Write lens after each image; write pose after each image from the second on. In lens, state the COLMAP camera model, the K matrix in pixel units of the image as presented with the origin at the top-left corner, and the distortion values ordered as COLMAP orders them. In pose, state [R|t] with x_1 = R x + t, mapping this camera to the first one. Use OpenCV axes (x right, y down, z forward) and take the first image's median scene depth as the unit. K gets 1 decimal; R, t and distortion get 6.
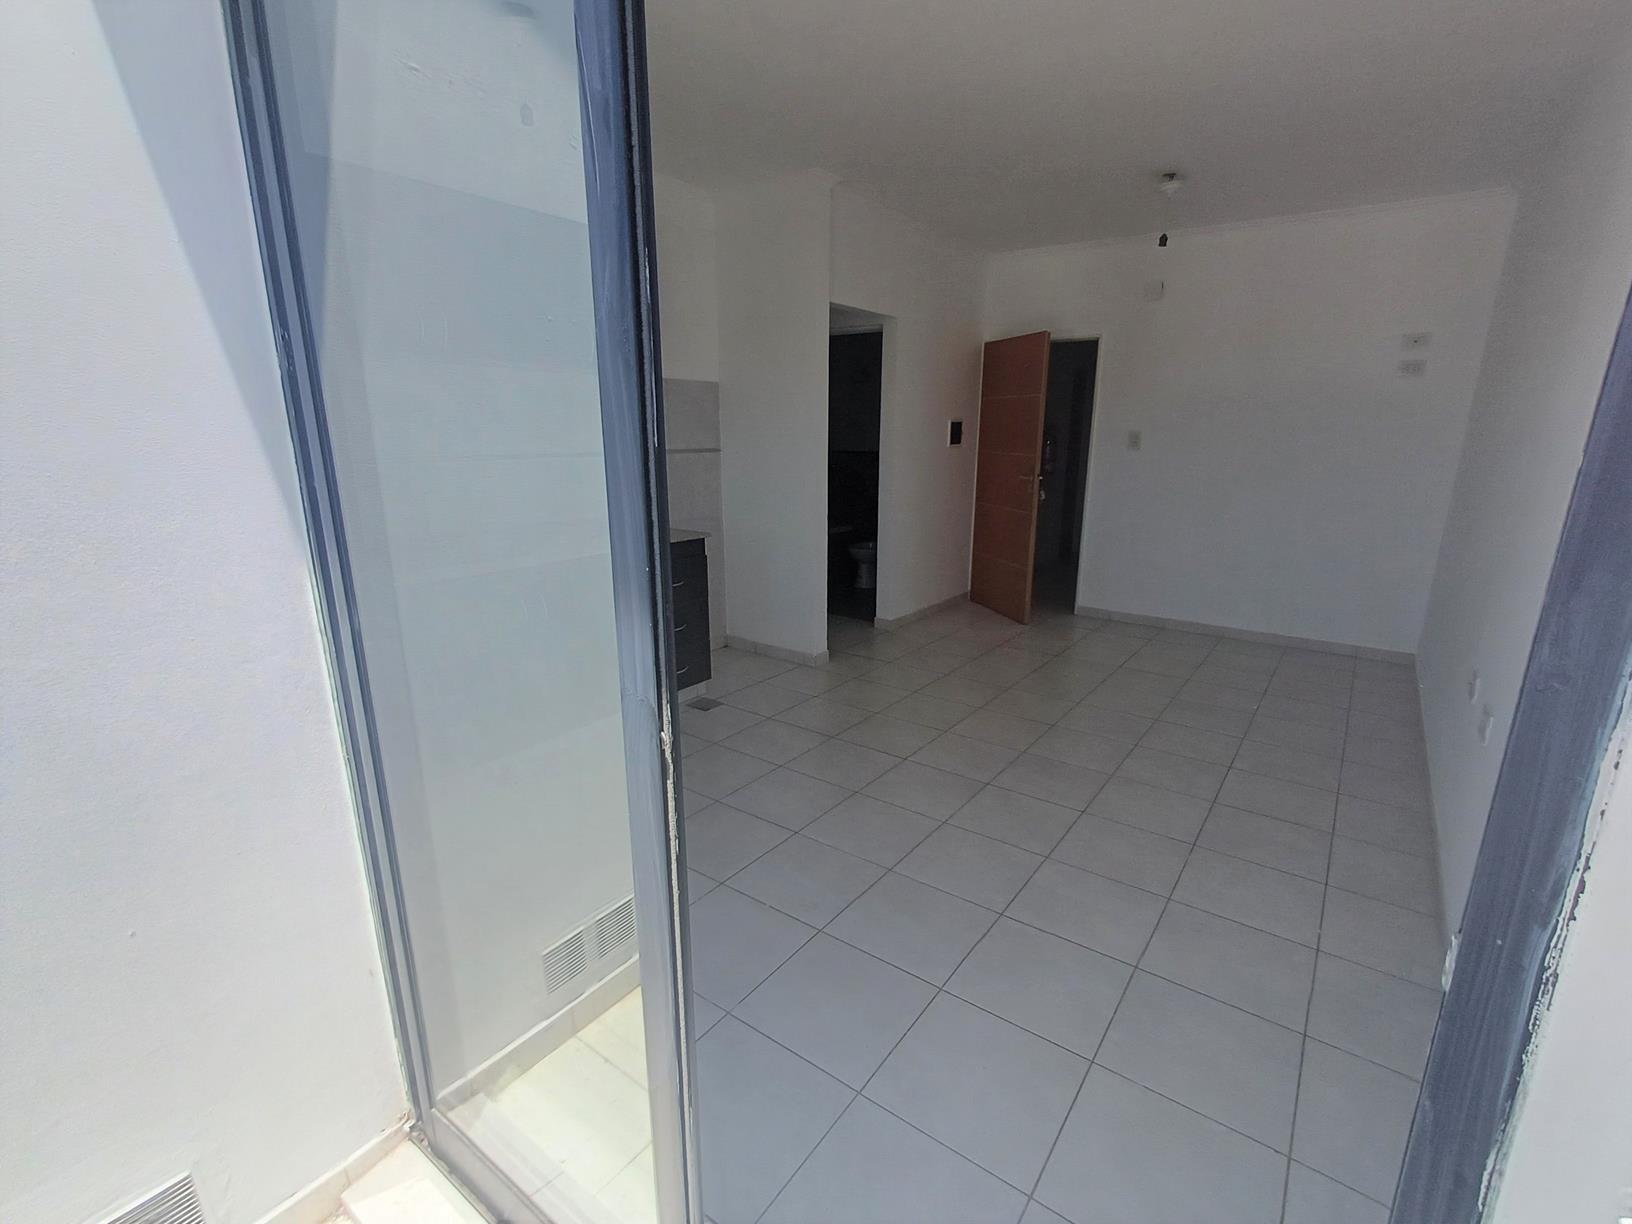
lens RADIAL K [[742.3, 0, 828.9], [0, 742.3, 613.8], [0, 0, 1]] dist [-0.002331, -0.001182]
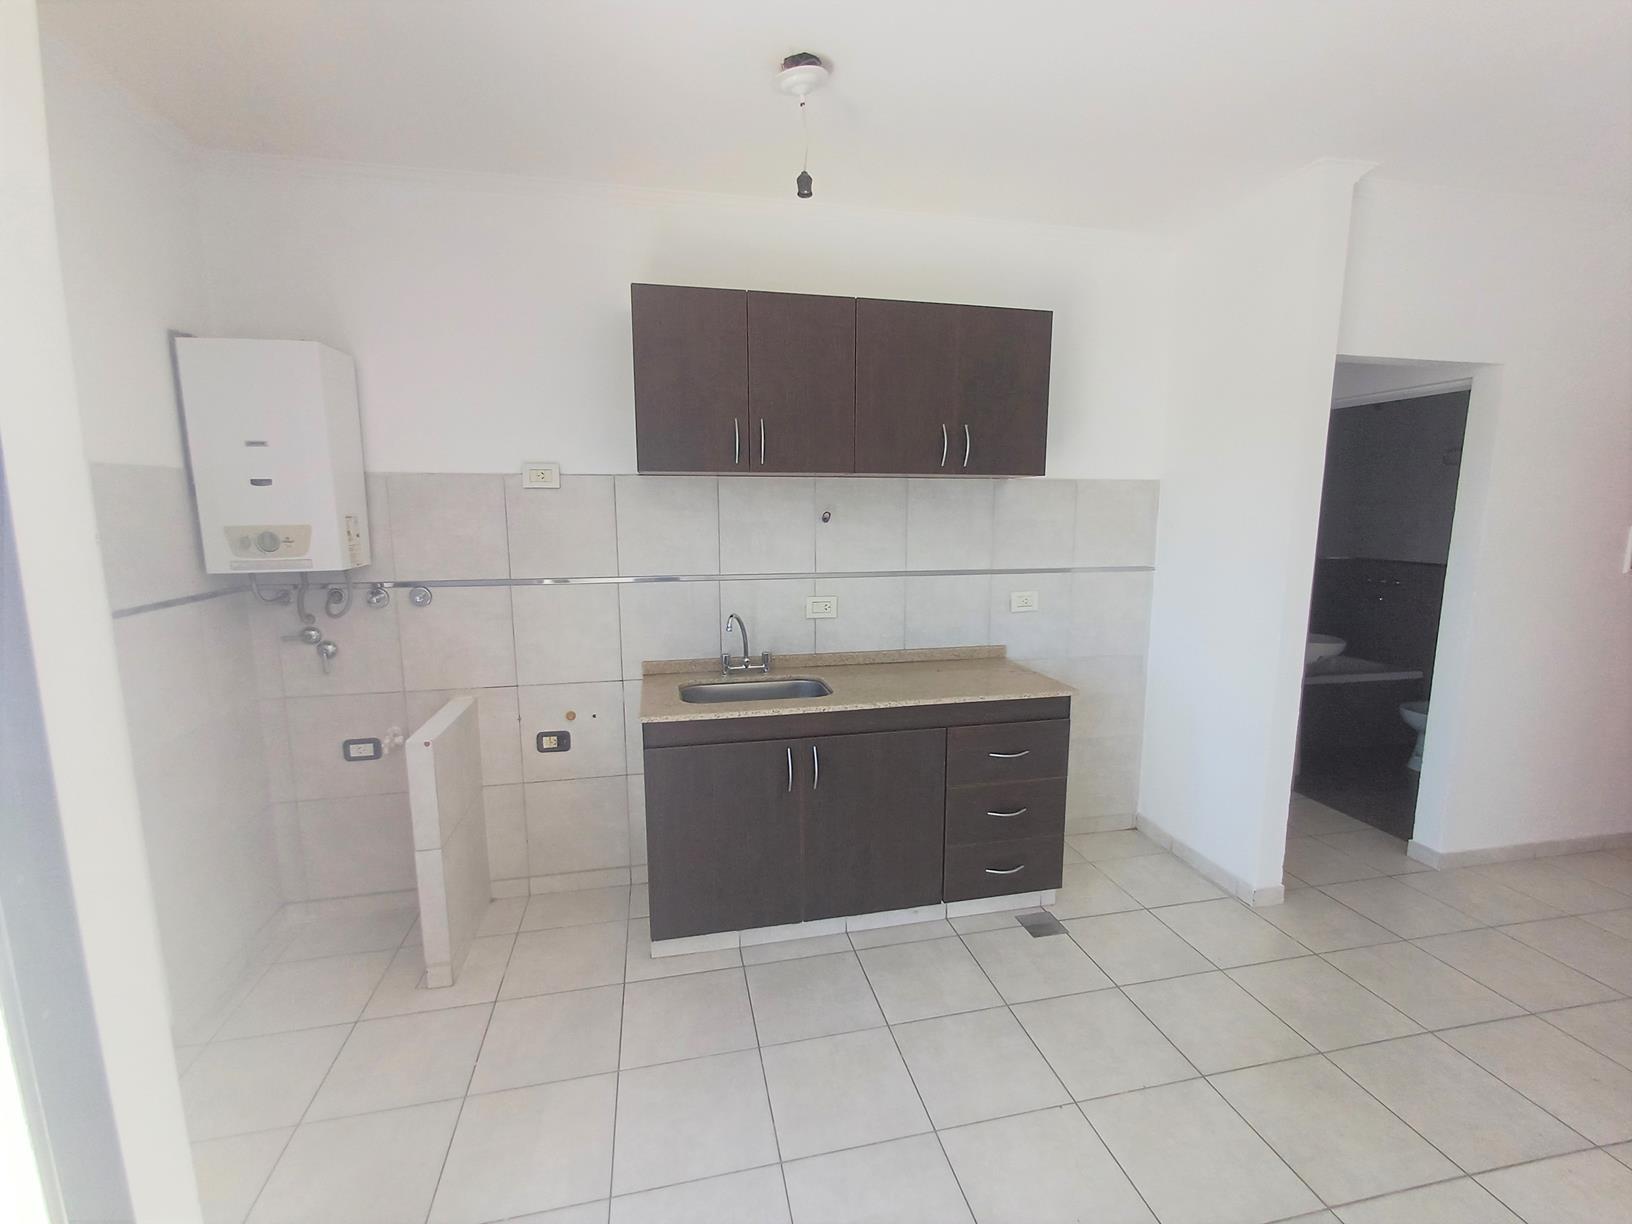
lens RADIAL K [[742.3, 0, 826.7], [0, 742.3, 619.0], [0, 0, 1]] dist [-0.002331, -0.001182]
pose [[0.752608, 0.096696, -0.651330, 0.089188], [-0.160165, 0.986334, -0.038640, -0.083716], [0.638692, 0.133401, 0.757810, 0.218947]]
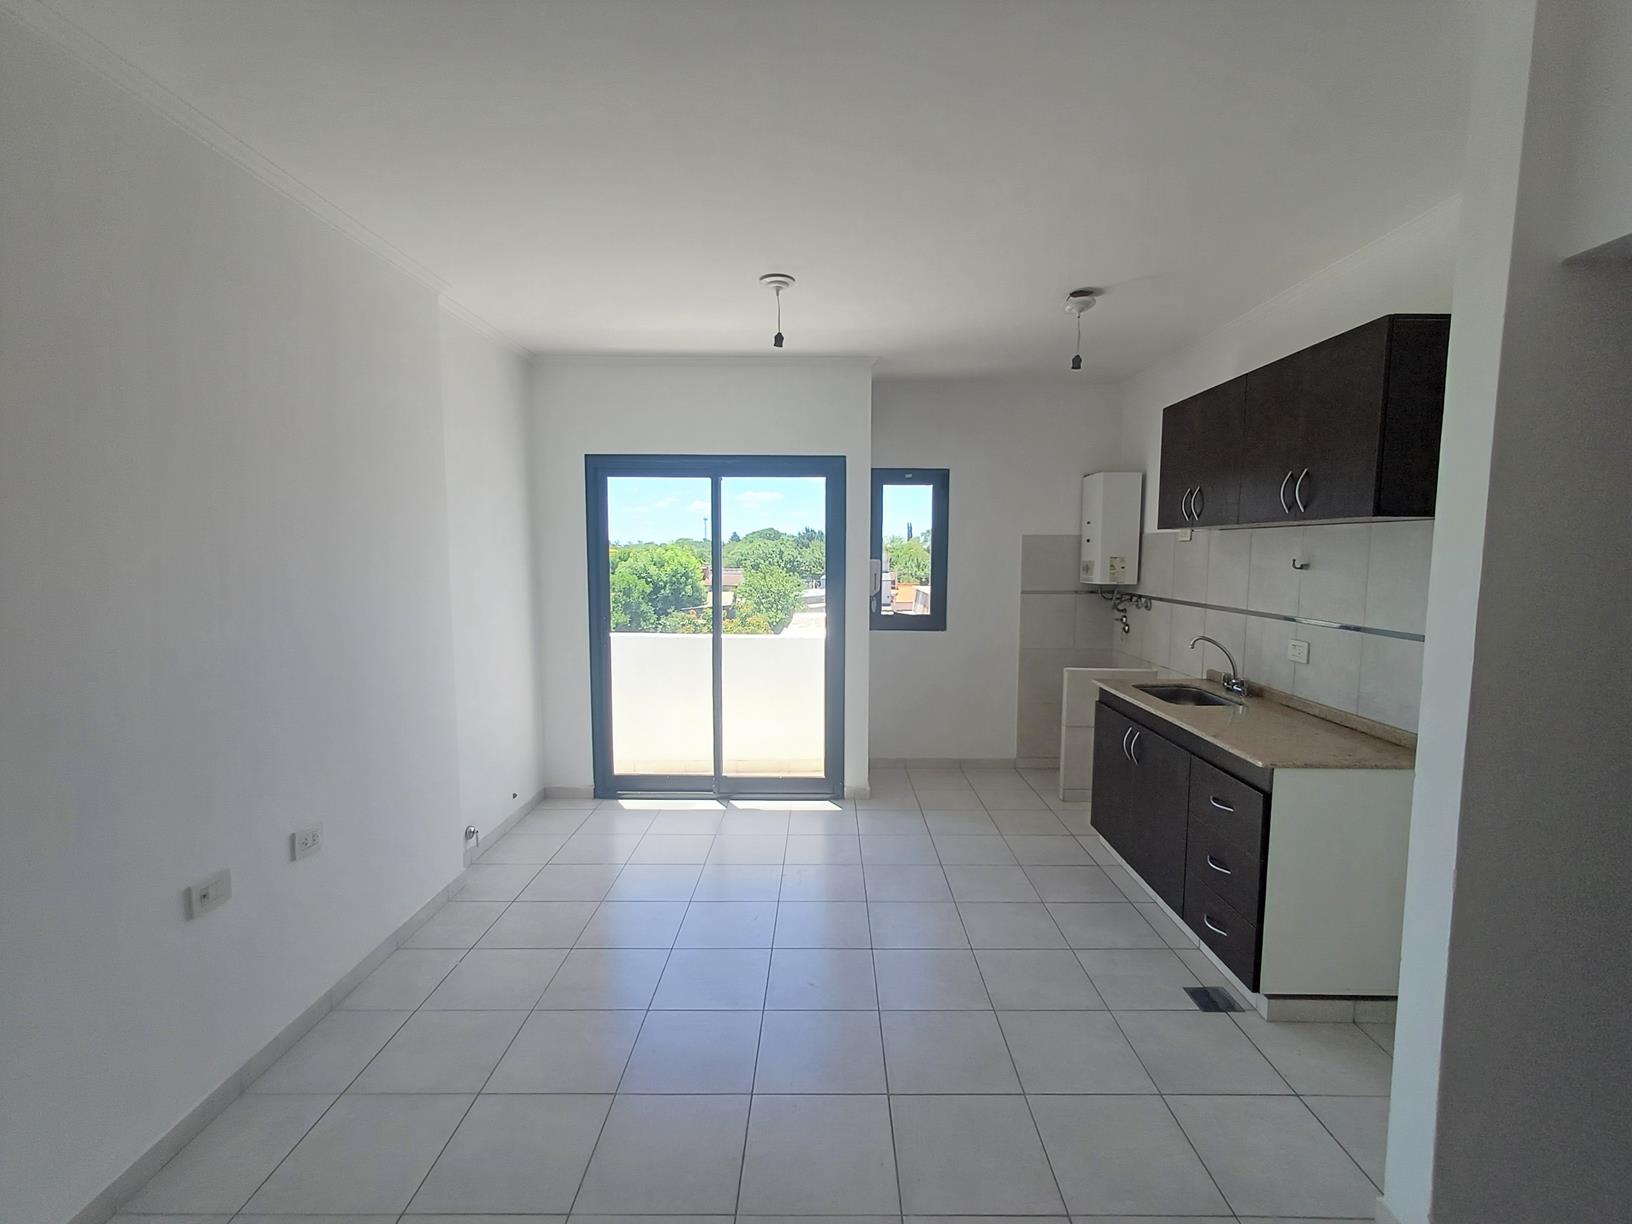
lens RADIAL K [[742.3, 0, 827.5], [0, 742.3, 621.0], [0, 0, 1]] dist [-0.002331, -0.001182]
pose [[-0.813950, 0.049974, -0.578782, 0.374349], [-0.148851, 0.945093, 0.290934, -0.263796], [0.561542, 0.322958, -0.761819, 0.925428]]
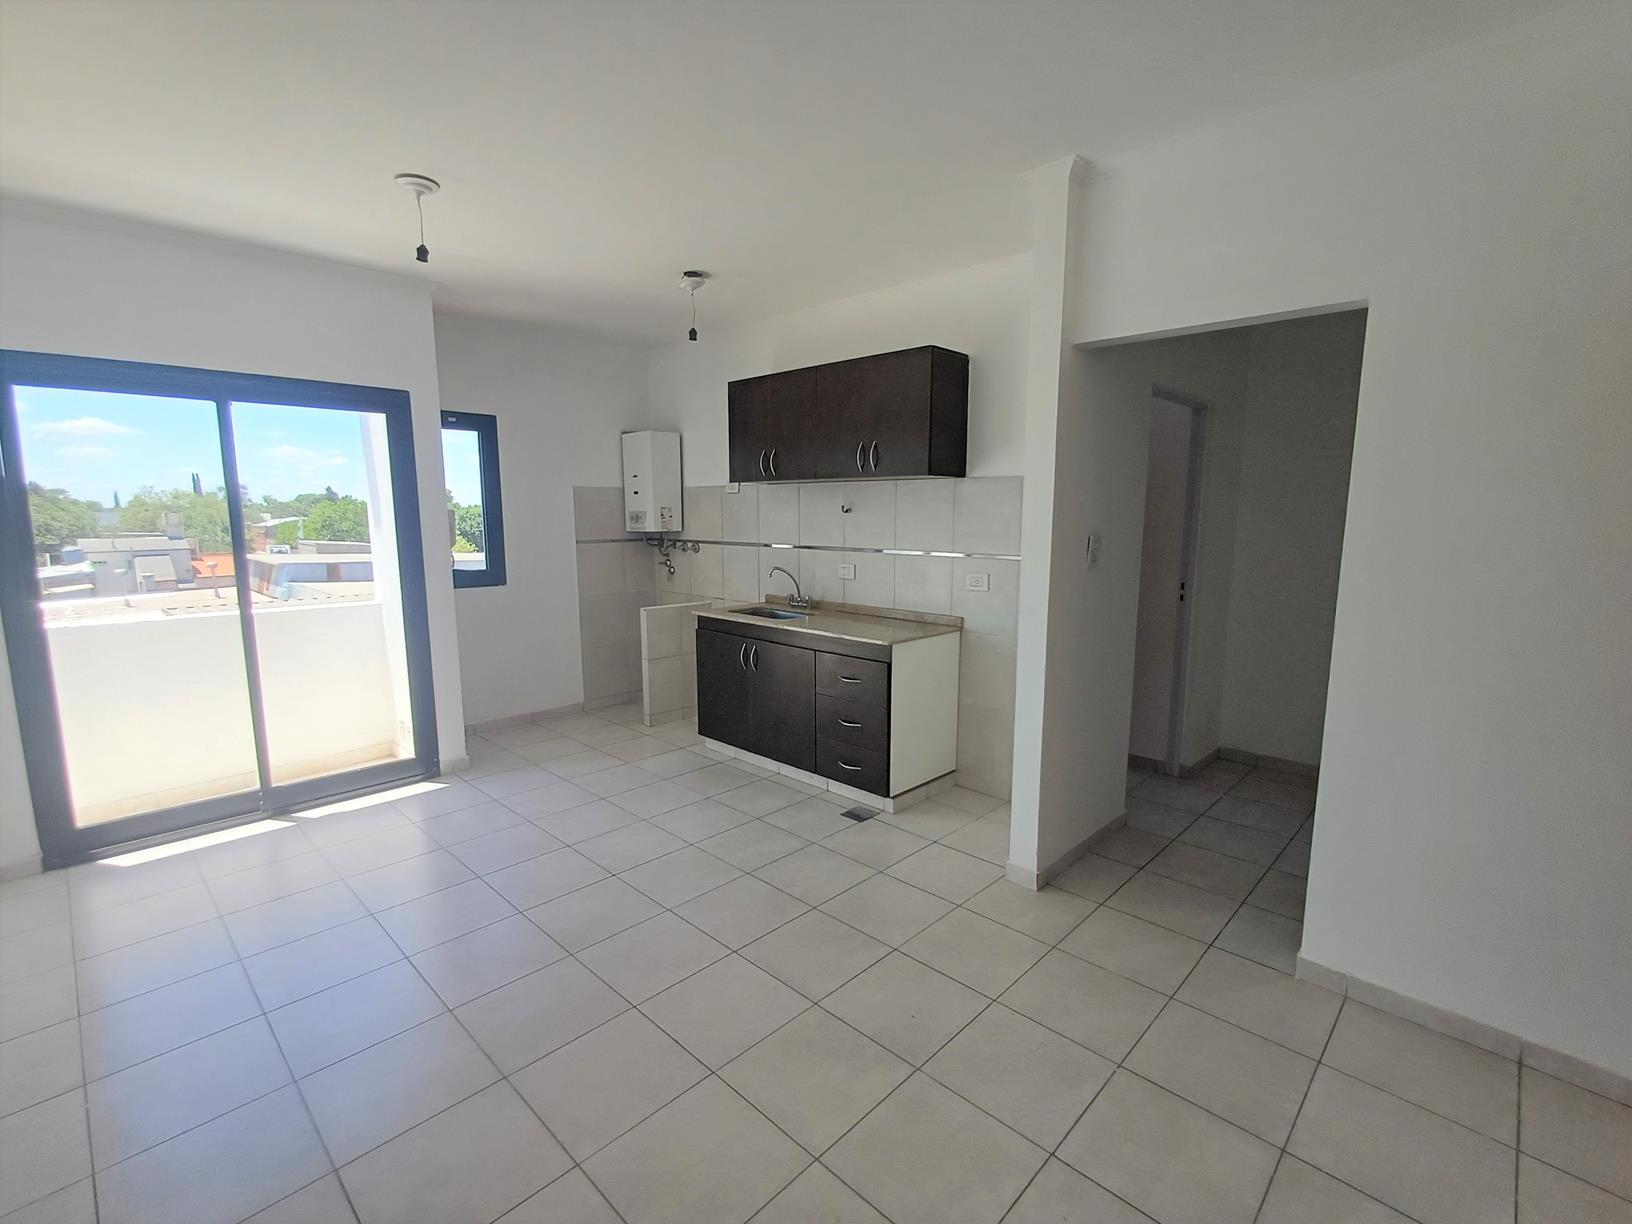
lens RADIAL K [[742.3, 0, 829.4], [0, 742.3, 622.2], [0, 0, 1]] dist [-0.002331, -0.001182]
pose [[-0.138255, 0.145655, -0.979628, 0.569142], [-0.245841, 0.953122, 0.176410, -0.209757], [0.959400, 0.265222, -0.095966, 0.760424]]
